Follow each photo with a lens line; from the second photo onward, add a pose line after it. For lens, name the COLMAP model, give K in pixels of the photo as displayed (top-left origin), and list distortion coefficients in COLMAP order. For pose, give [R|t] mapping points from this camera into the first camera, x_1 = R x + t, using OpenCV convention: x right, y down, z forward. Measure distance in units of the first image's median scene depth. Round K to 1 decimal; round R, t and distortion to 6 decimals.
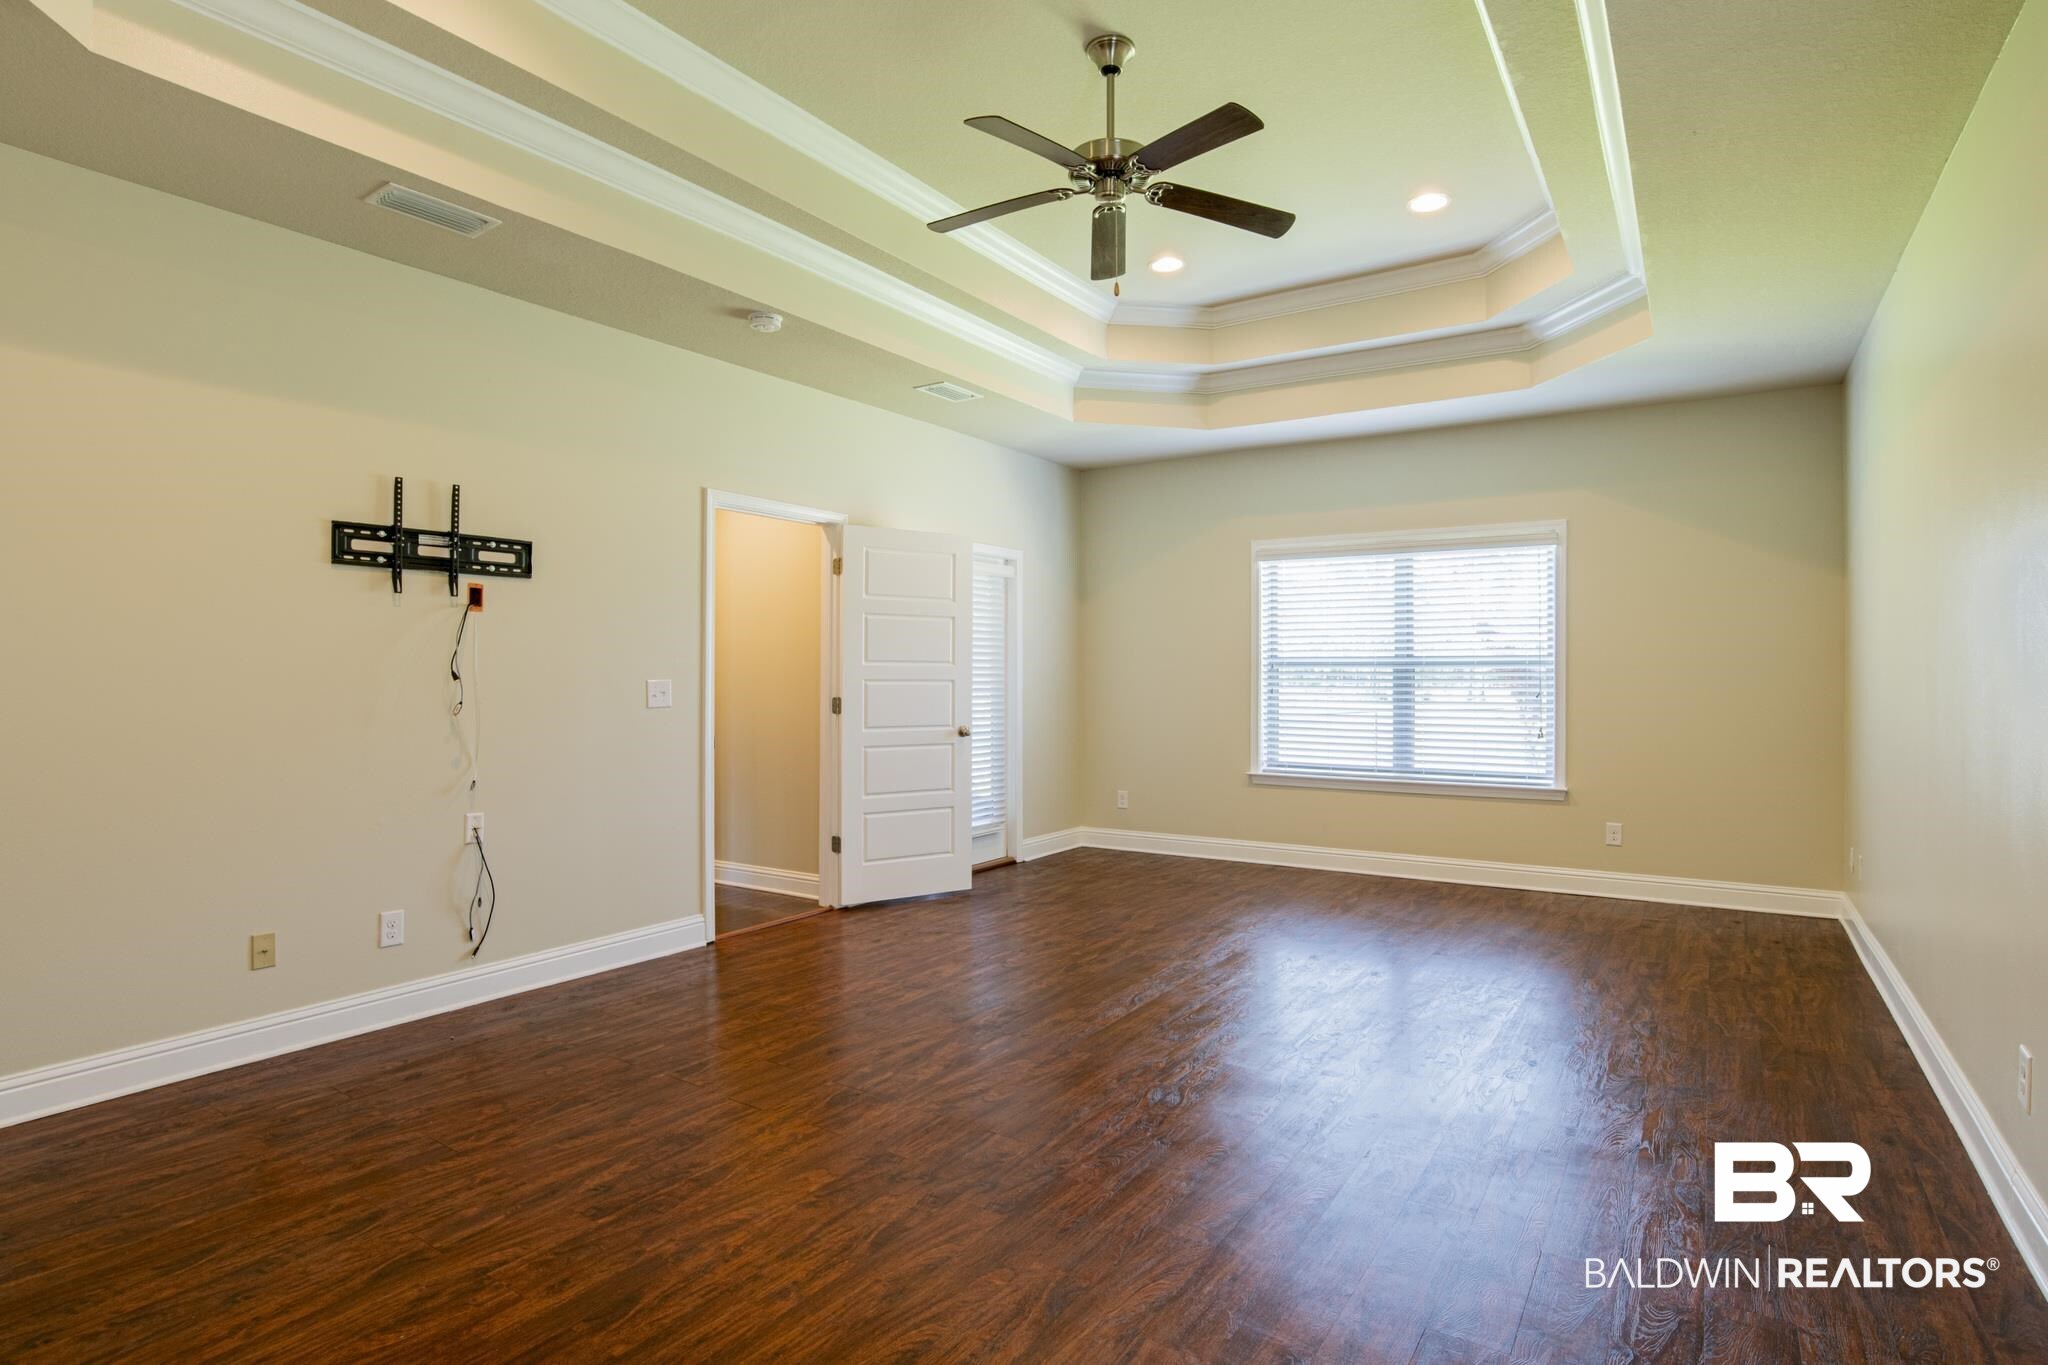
lens RADIAL K [[1100.4, 0, 1013.6], [0, 1100.4, 678.1], [0, 0, 1]] dist [-0.002426, 0.000769]
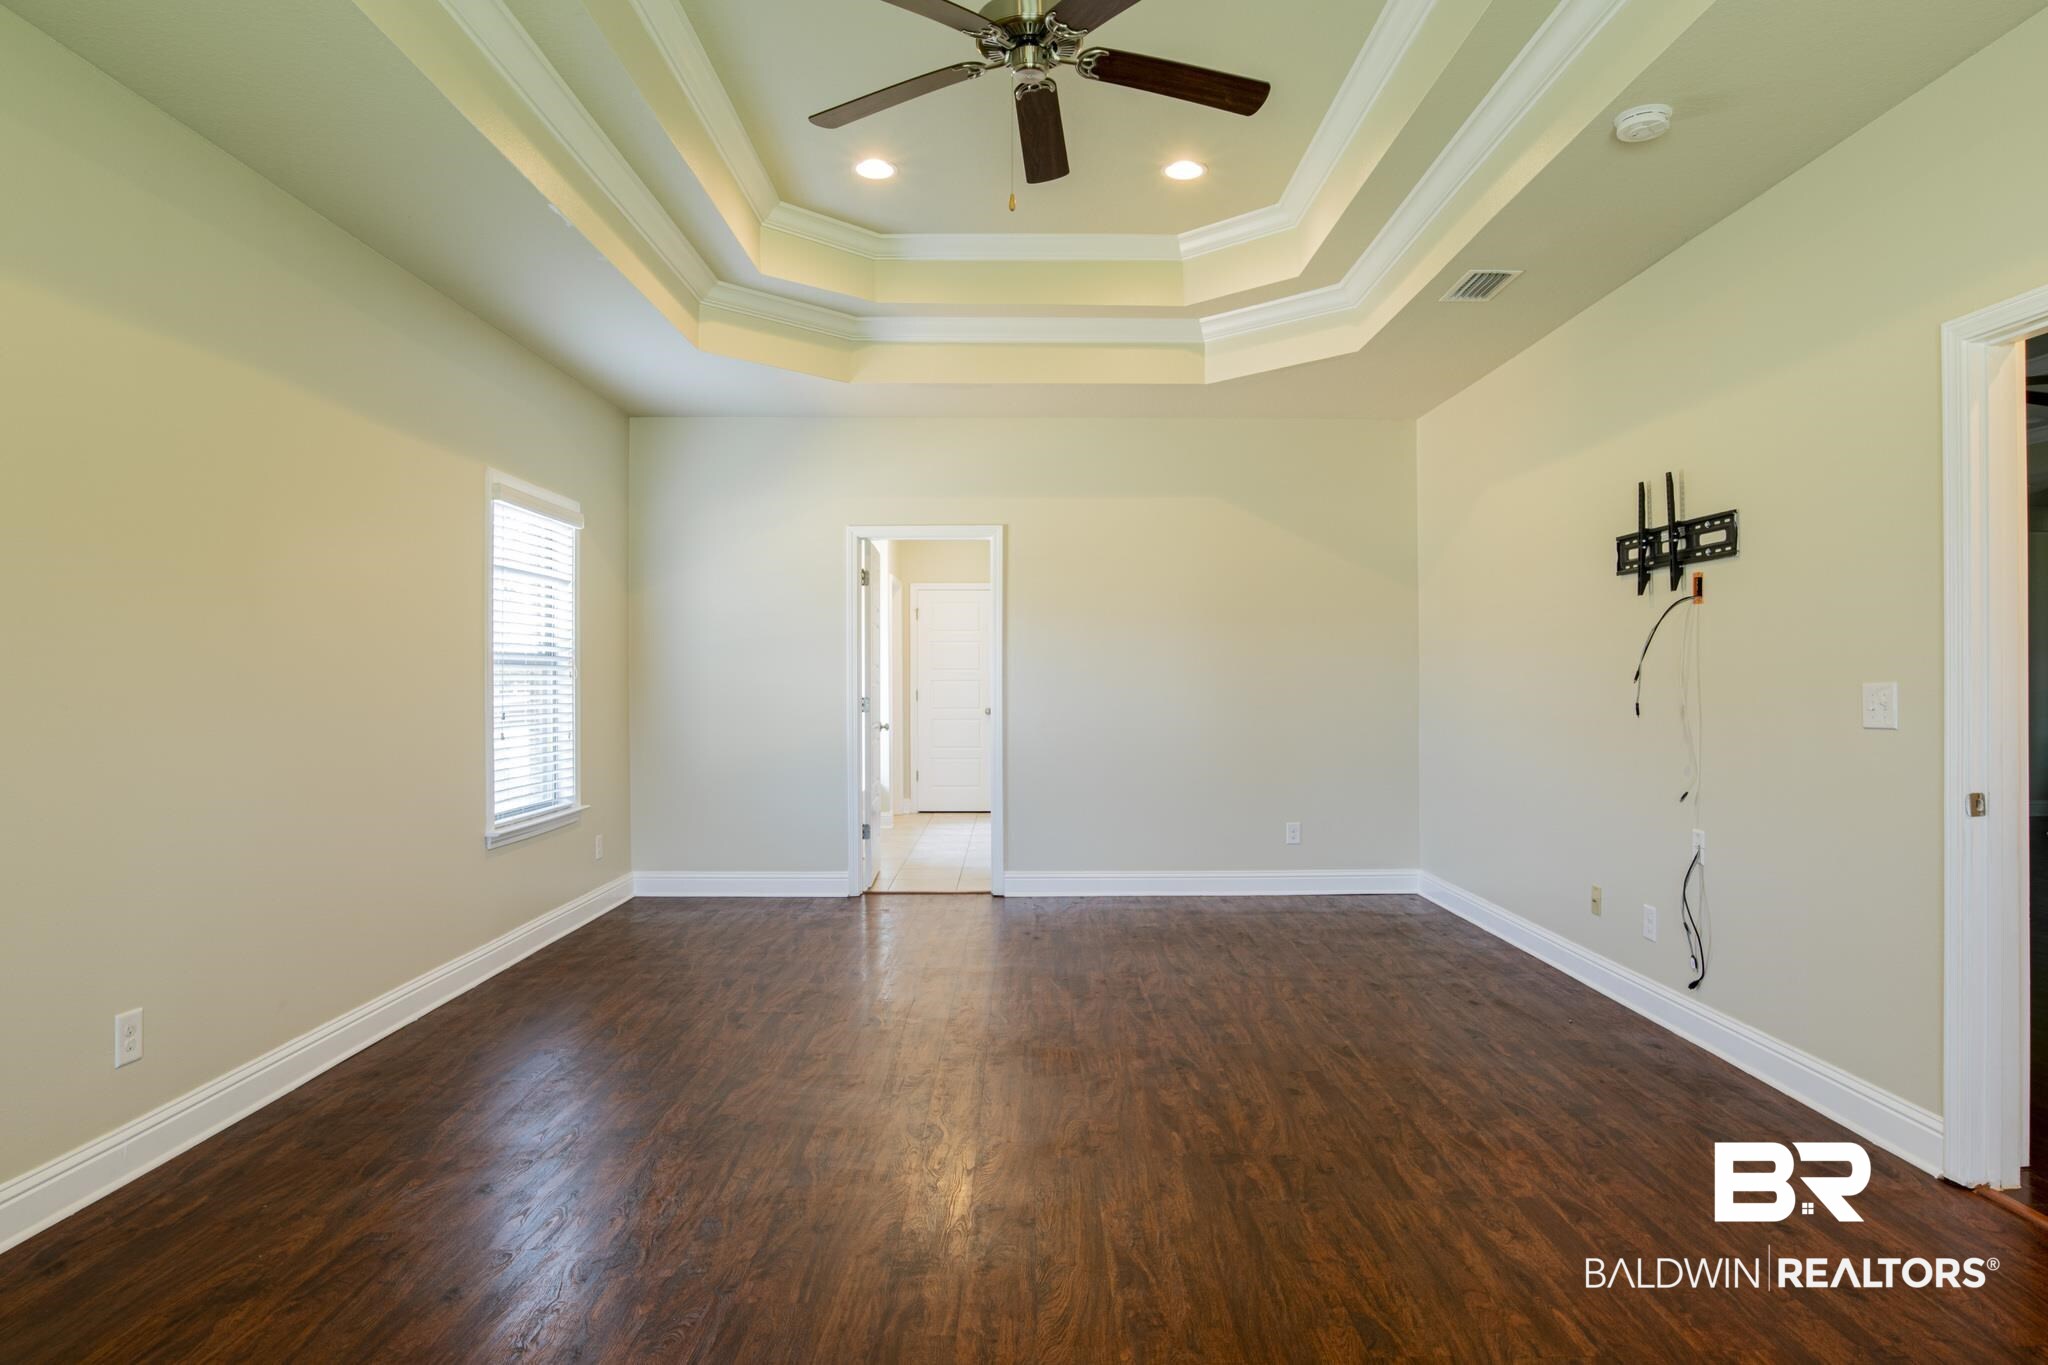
lens RADIAL K [[1100.4, 0, 1015.9], [0, 1100.4, 681.8], [0, 0, 1]] dist [-0.002426, 0.000769]
pose [[-0.826401, 0.000252, -0.563082, 0.469866], [-0.003781, 0.999975, 0.005997, -0.000676], [0.563069, 0.007085, -0.826379, 1.428719]]
